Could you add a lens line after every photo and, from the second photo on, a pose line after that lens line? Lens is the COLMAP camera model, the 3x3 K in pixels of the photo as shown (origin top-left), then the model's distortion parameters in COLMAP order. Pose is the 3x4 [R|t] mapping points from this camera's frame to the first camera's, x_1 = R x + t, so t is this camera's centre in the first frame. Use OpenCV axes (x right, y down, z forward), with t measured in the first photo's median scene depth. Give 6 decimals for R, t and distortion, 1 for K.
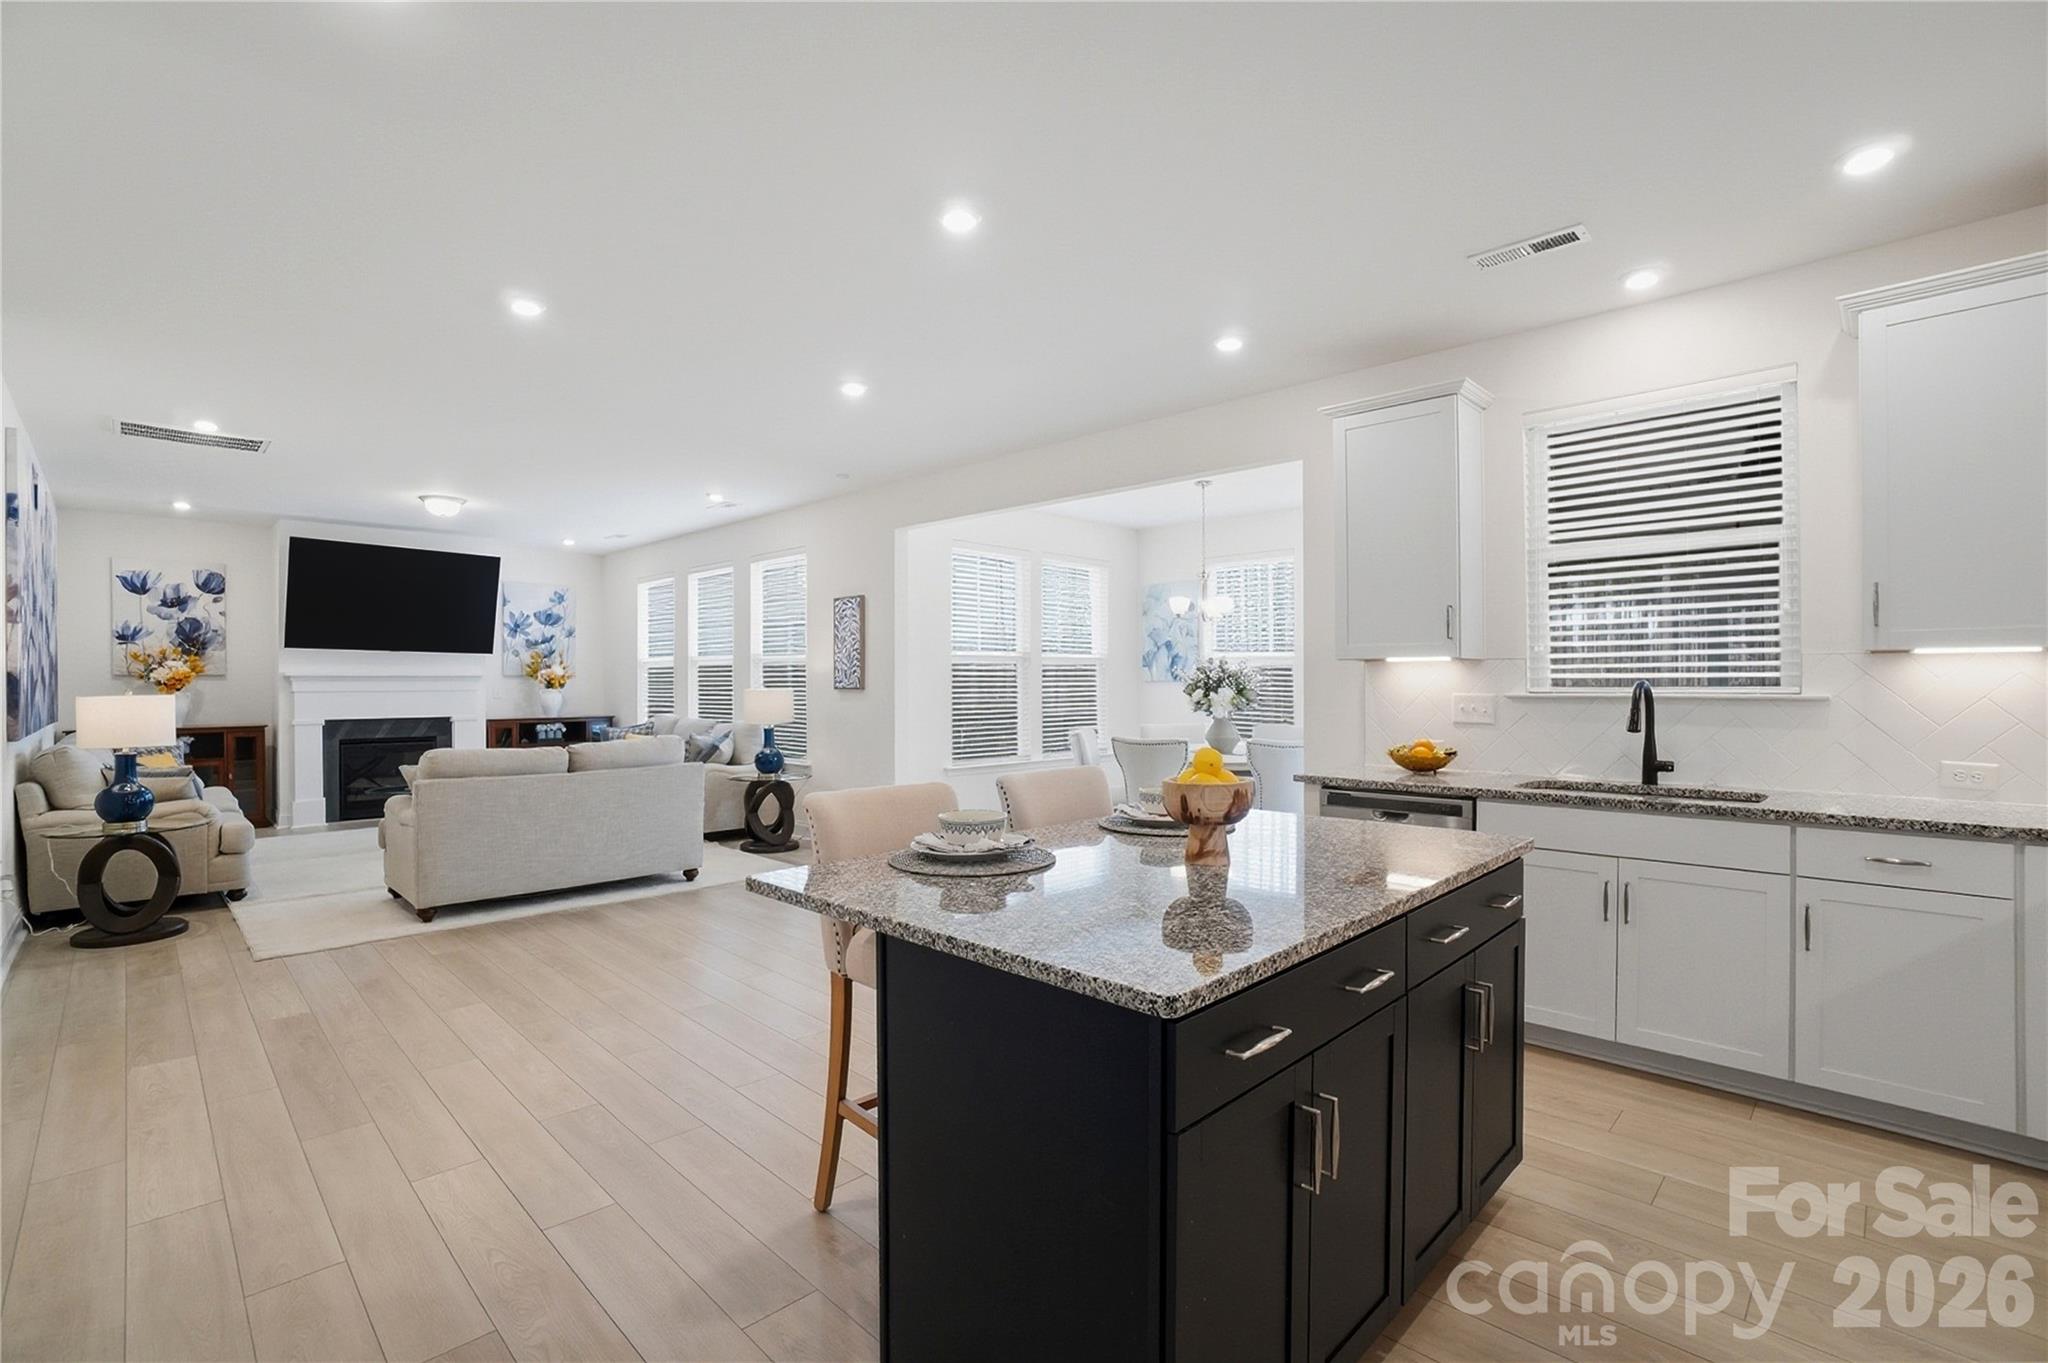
lens RADIAL K [[920.1, 0, 1024.0], [0, 920.1, 681.5], [0, 0, 1]] dist [-0.072271, 0.023134]
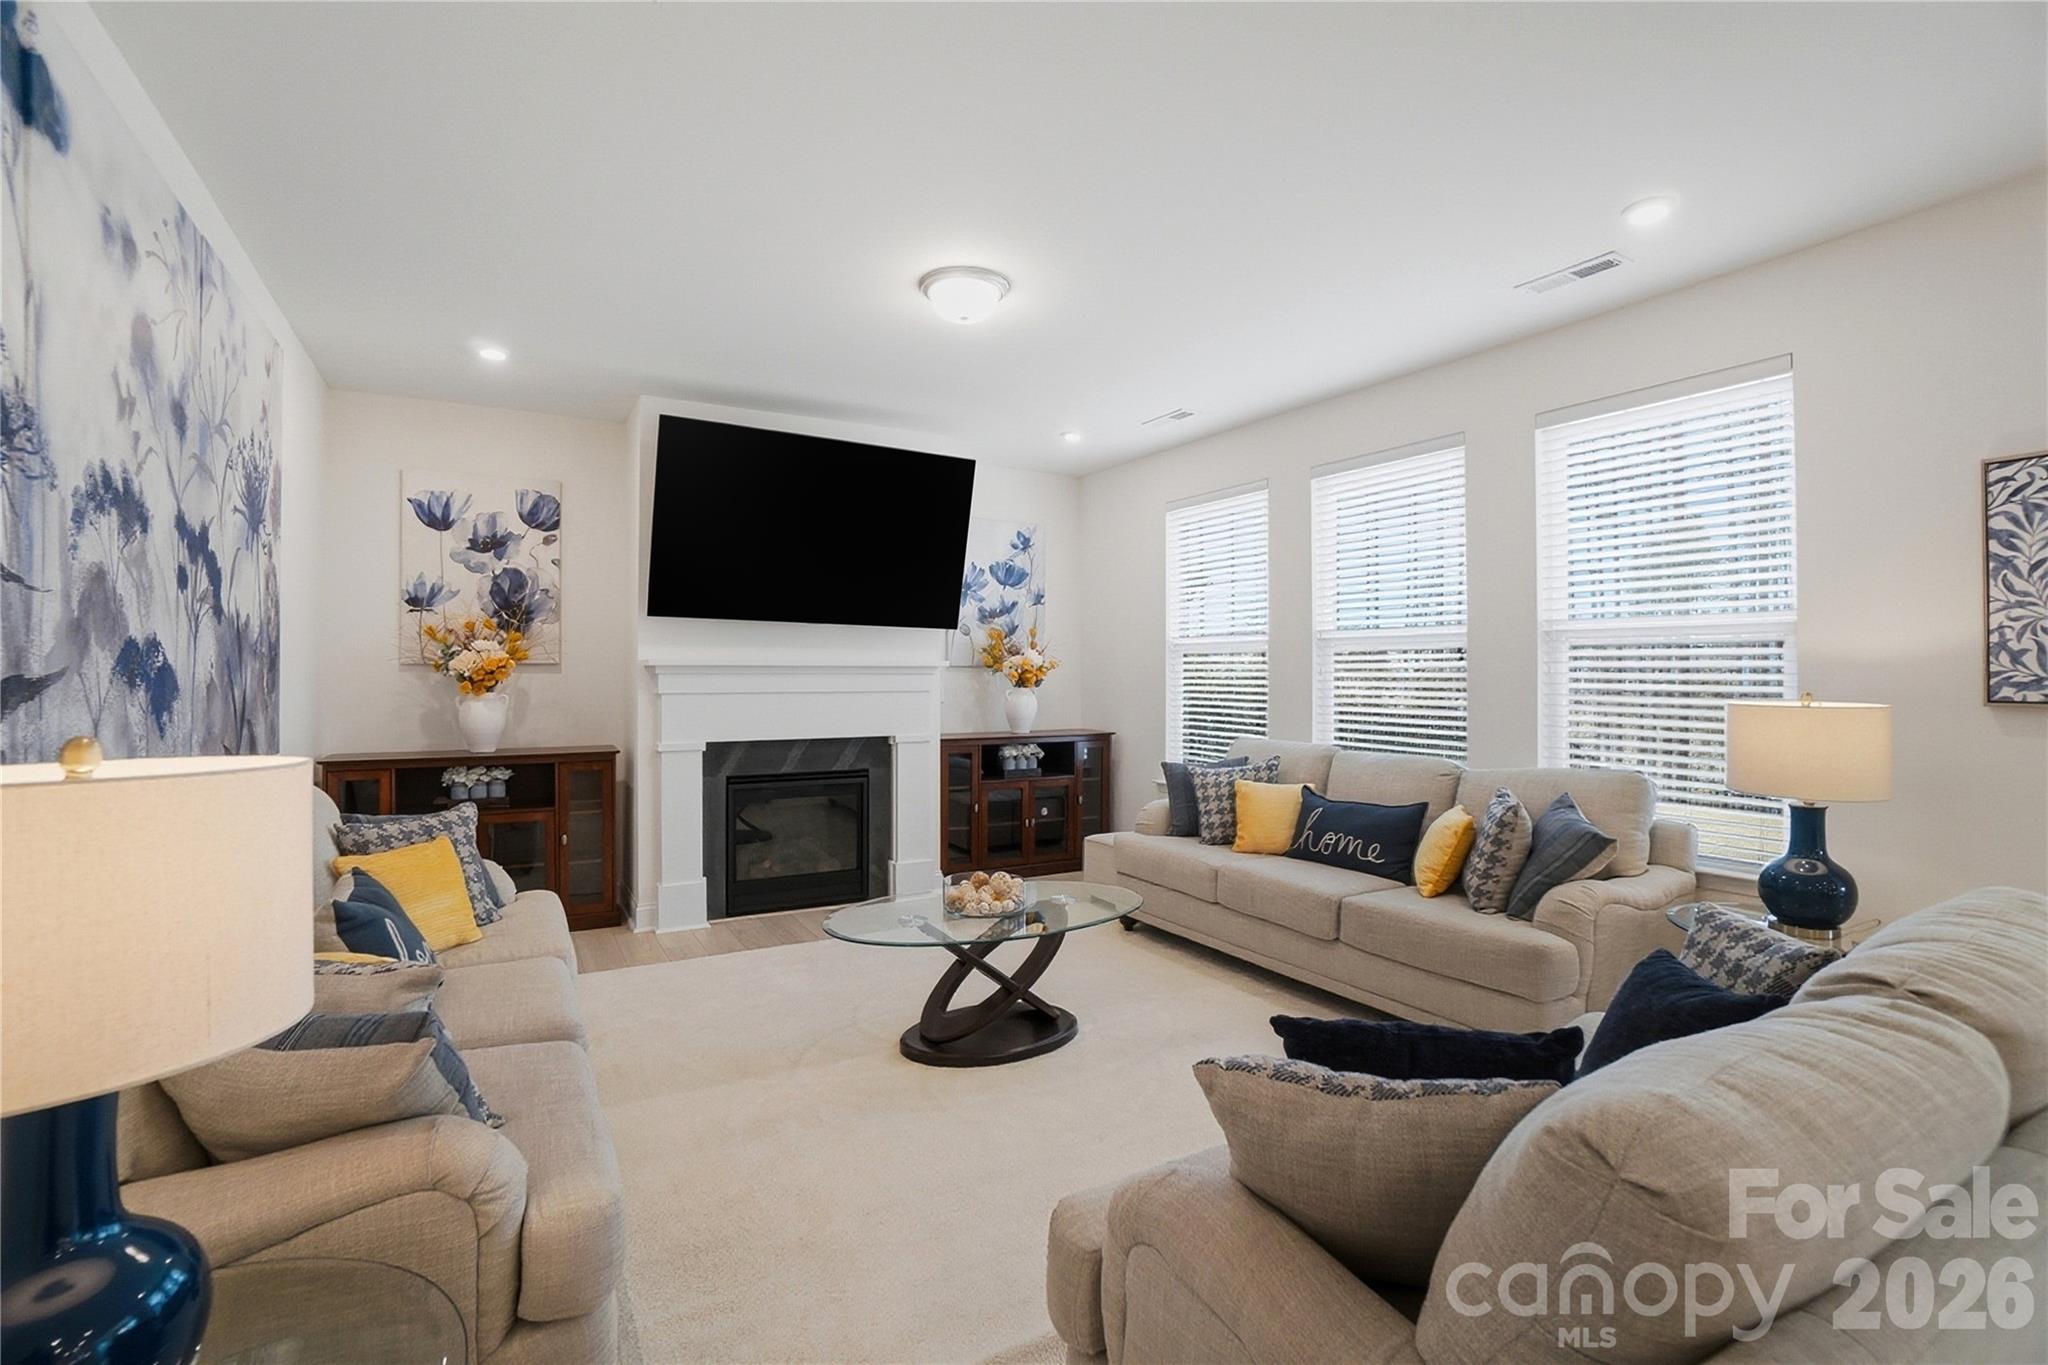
lens RADIAL K [[921.3, 0, 1014.5], [0, 921.3, 662.6], [0, 0, 1]] dist [-0.067463, 0.027545]
pose [[0.960726, 0.001012, -0.277498, -0.448158], [-0.003935, 0.999942, -0.009978, -0.003460], [0.277472, 0.010678, 0.960674, 0.503418]]
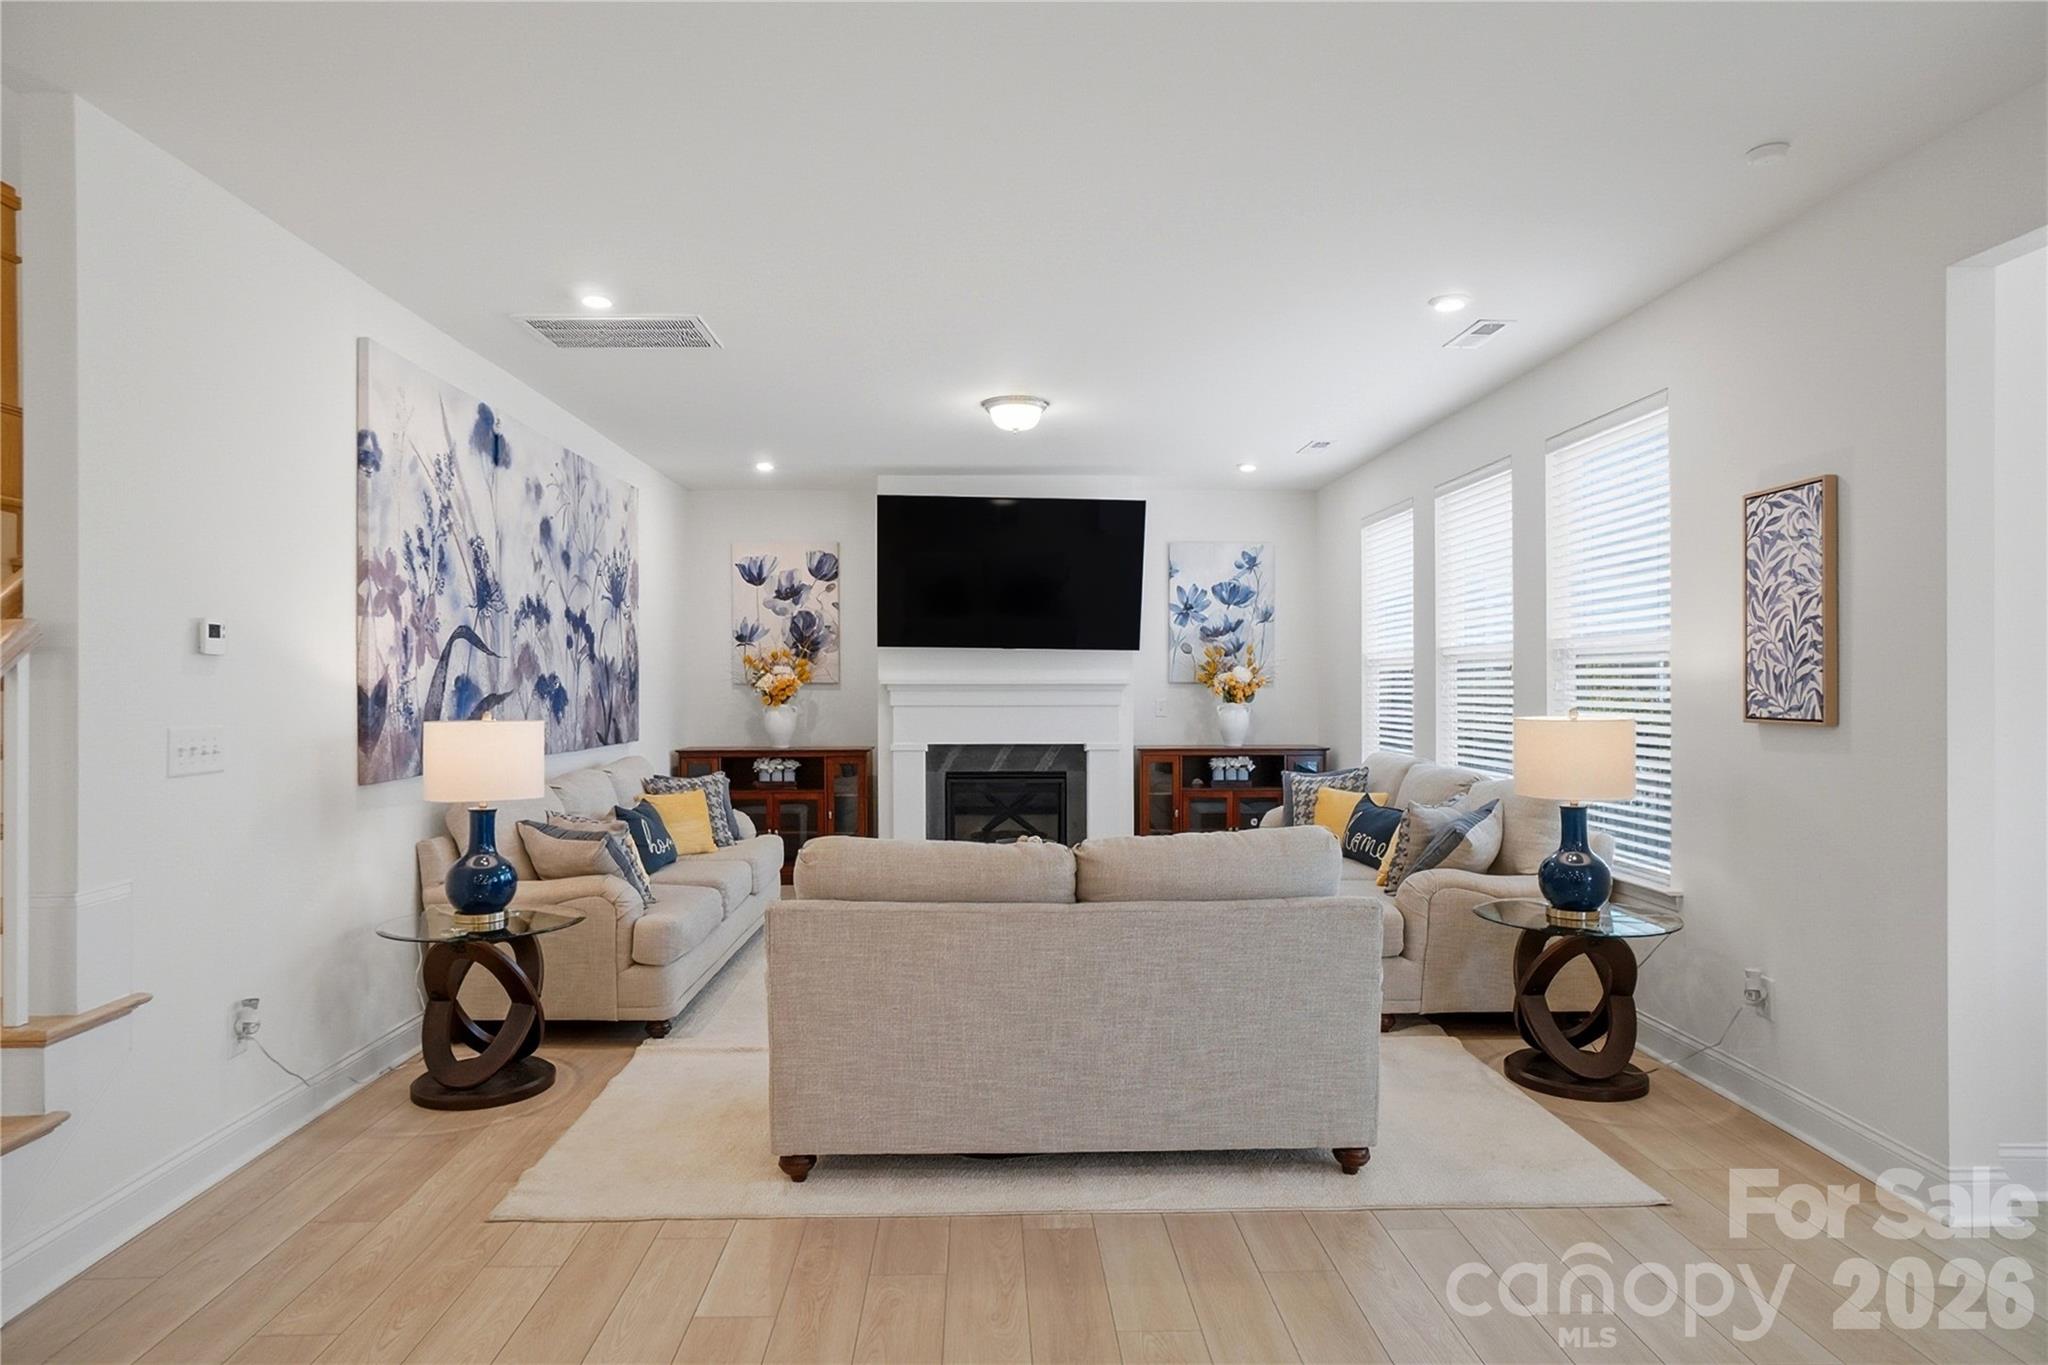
lens RADIAL K [[1164.0, 0, 1006.3], [0, 1164.0, 678.0], [0, 0, 1]] dist [-0.006734, 0.000804]
pose [[0.714175, -0.002535, -0.699963, -0.075161], [-0.000696, 0.999990, -0.004332, -0.007523], [0.699967, 0.003581, 0.714166, 0.374101]]
